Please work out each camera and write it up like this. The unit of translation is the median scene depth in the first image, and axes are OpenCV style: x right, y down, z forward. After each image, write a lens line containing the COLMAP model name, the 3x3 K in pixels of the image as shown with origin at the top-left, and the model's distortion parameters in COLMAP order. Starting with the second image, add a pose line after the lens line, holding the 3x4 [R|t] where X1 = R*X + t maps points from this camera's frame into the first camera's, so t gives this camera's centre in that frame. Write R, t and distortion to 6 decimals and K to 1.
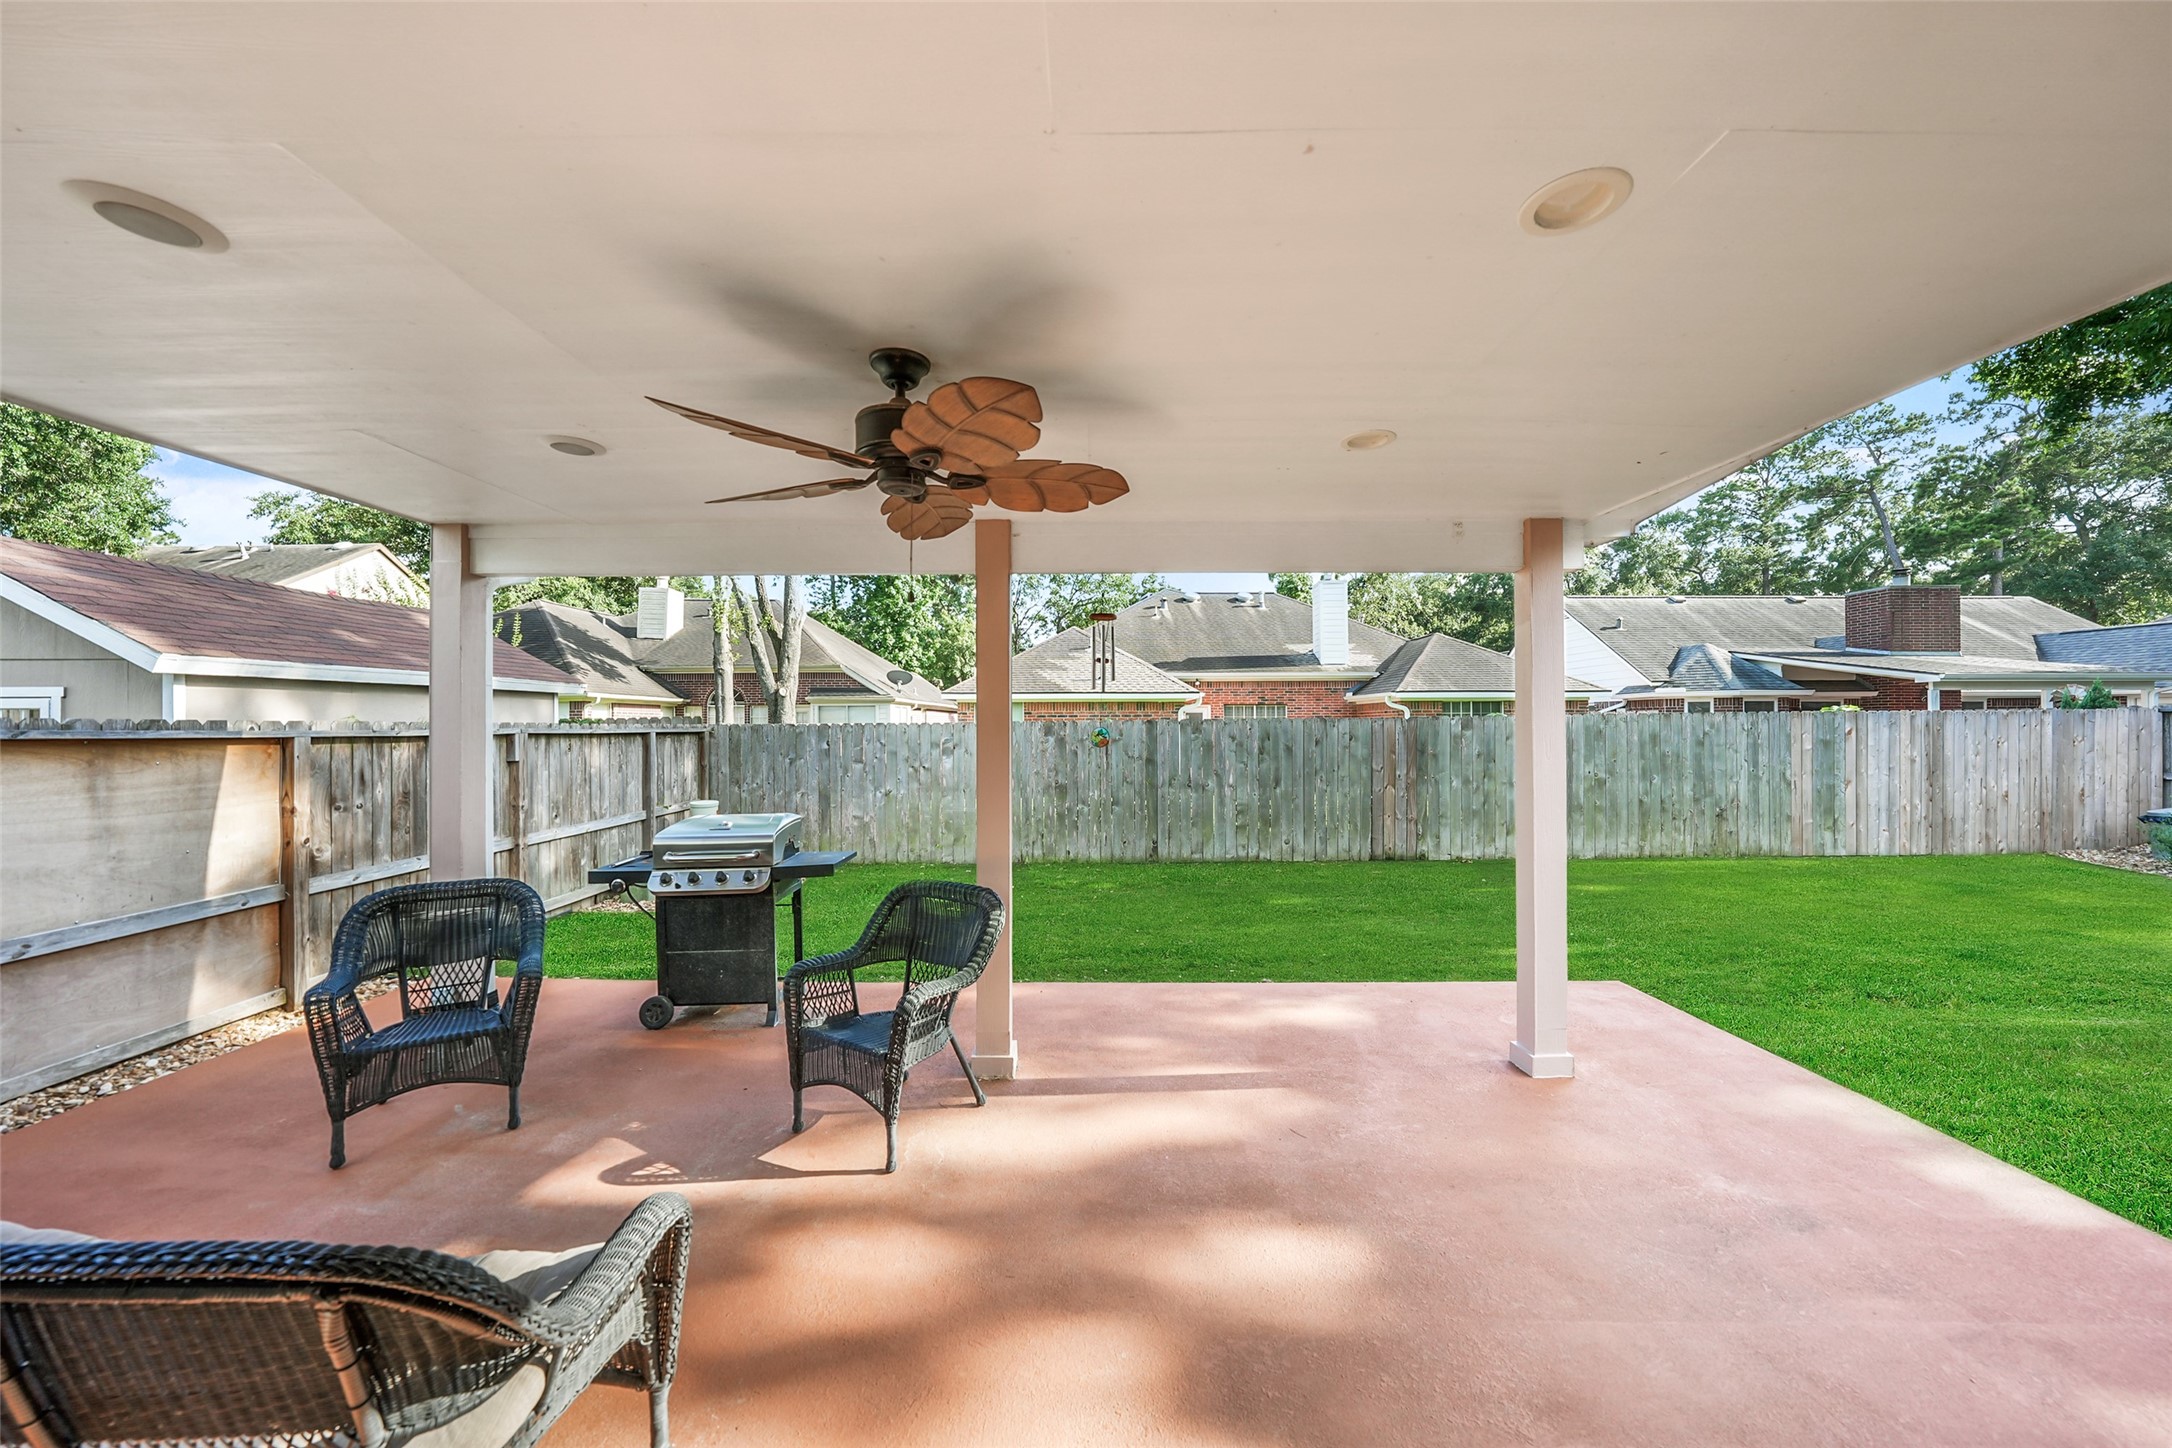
lens RADIAL K [[747.9, 0, 1082.2], [0, 747.9, 711.0], [0, 0, 1]] dist [-0.008070, 0.000503]
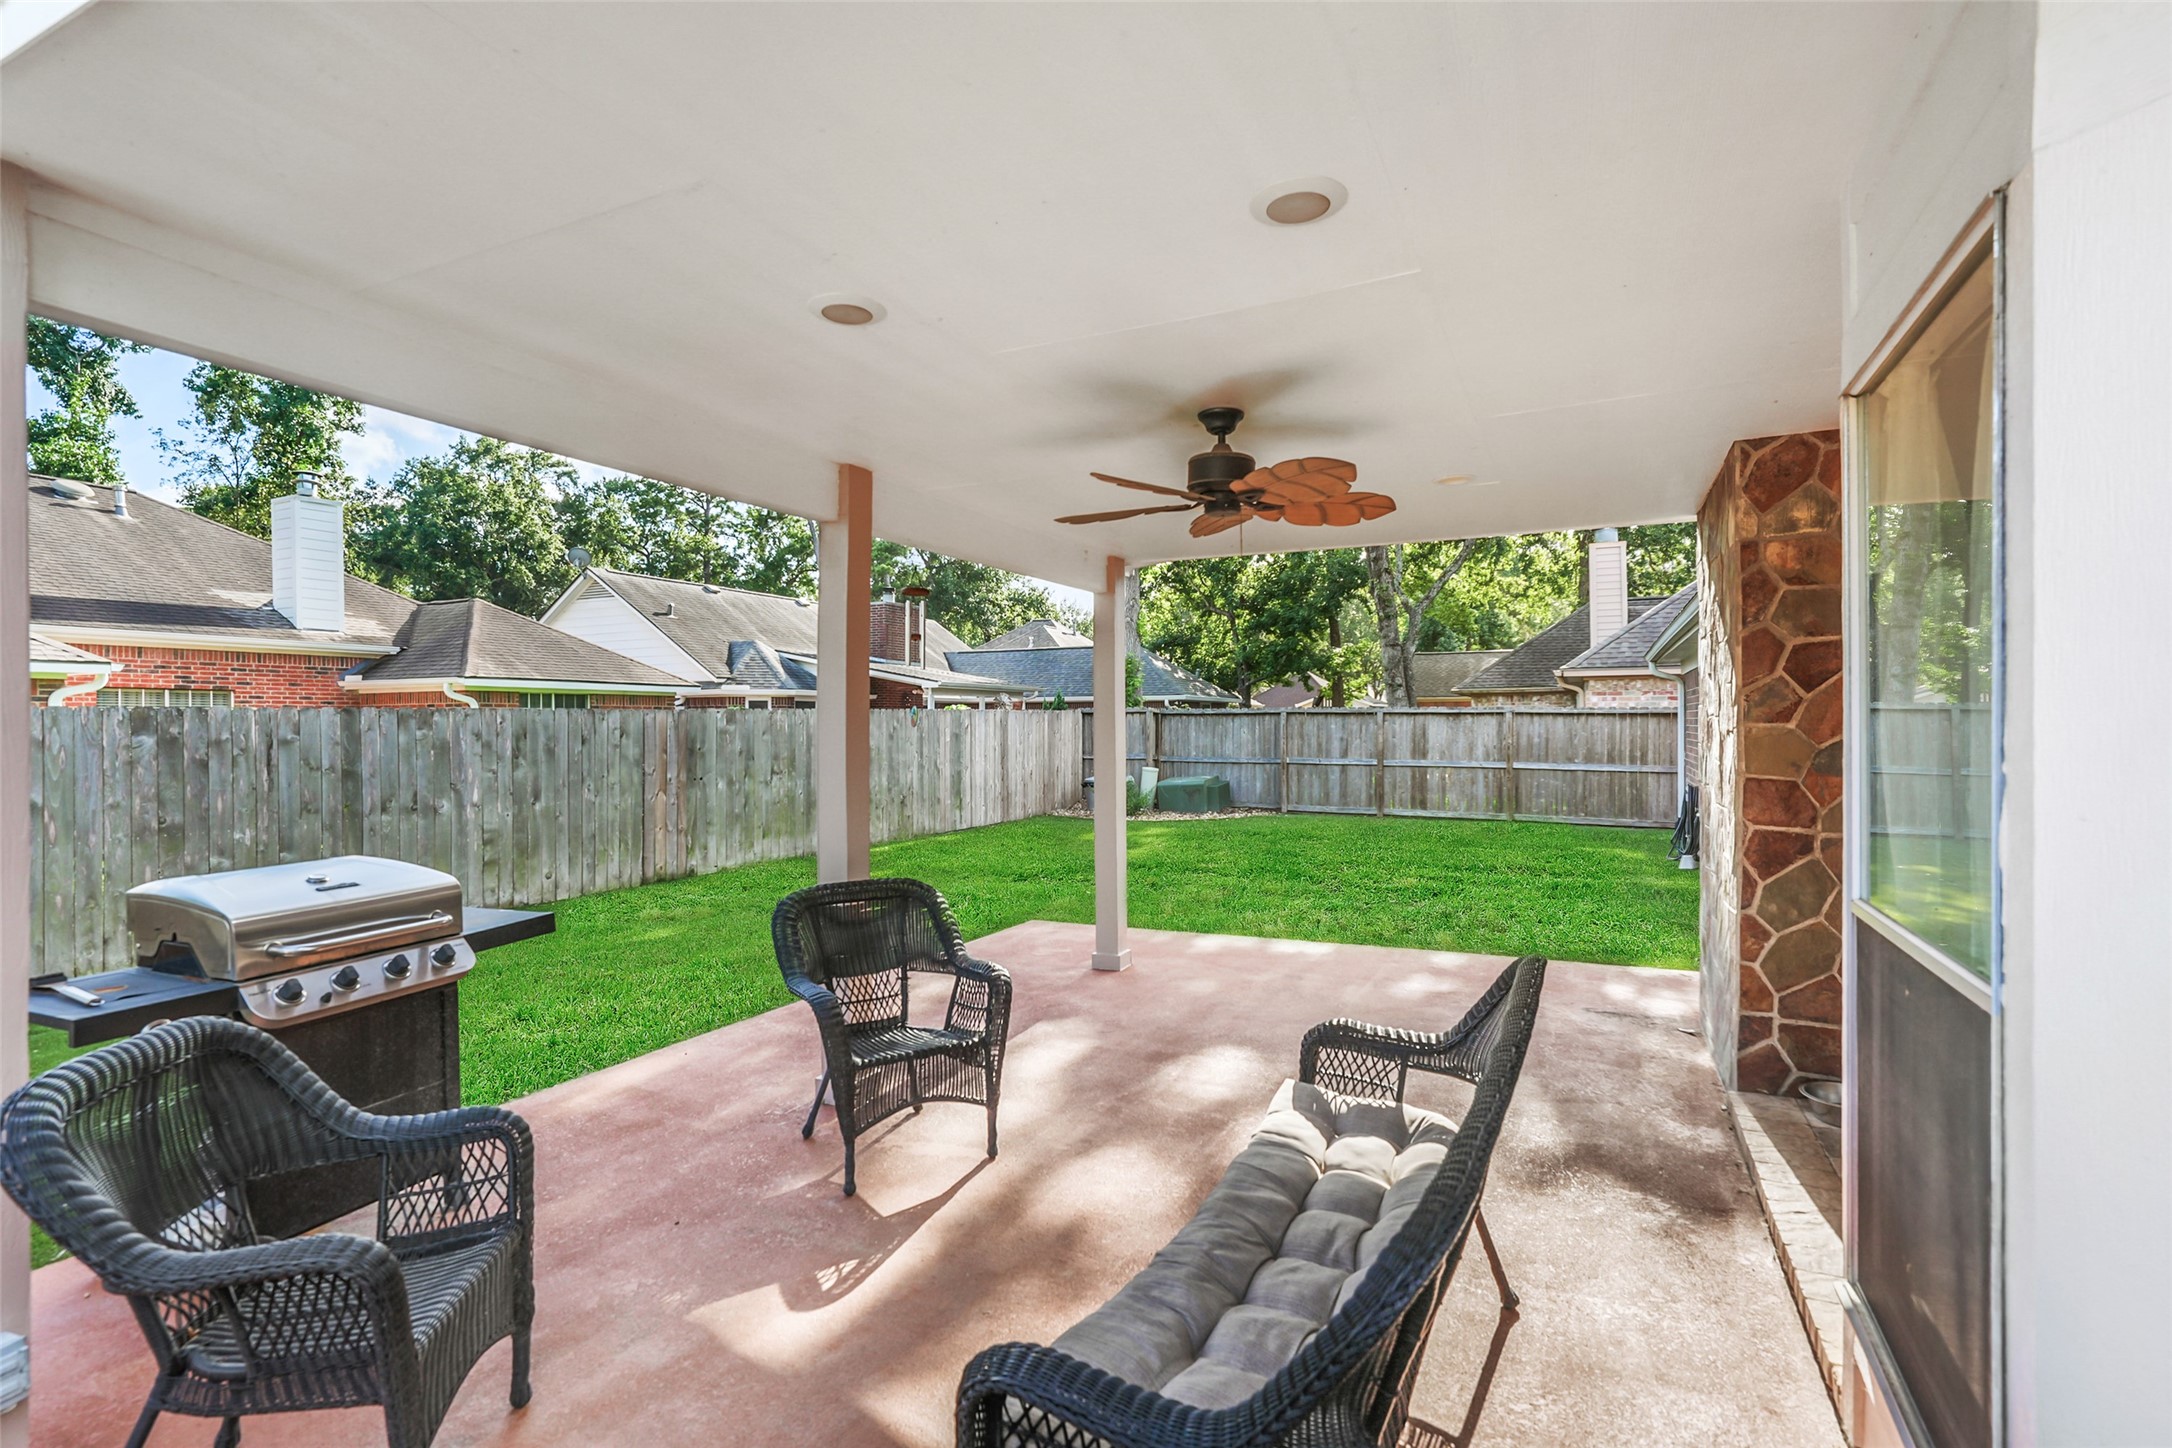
lens RADIAL K [[1045.0, 0, 1042.4], [0, 1045.0, 734.6], [0, 0, 1]] dist [-0.004331, 0.000024]
pose [[0.459646, -0.006815, 0.888076, -0.414679], [-0.013759, 0.999796, 0.014794, 0.013858], [-0.887996, -0.019019, 0.459458, 0.096792]]
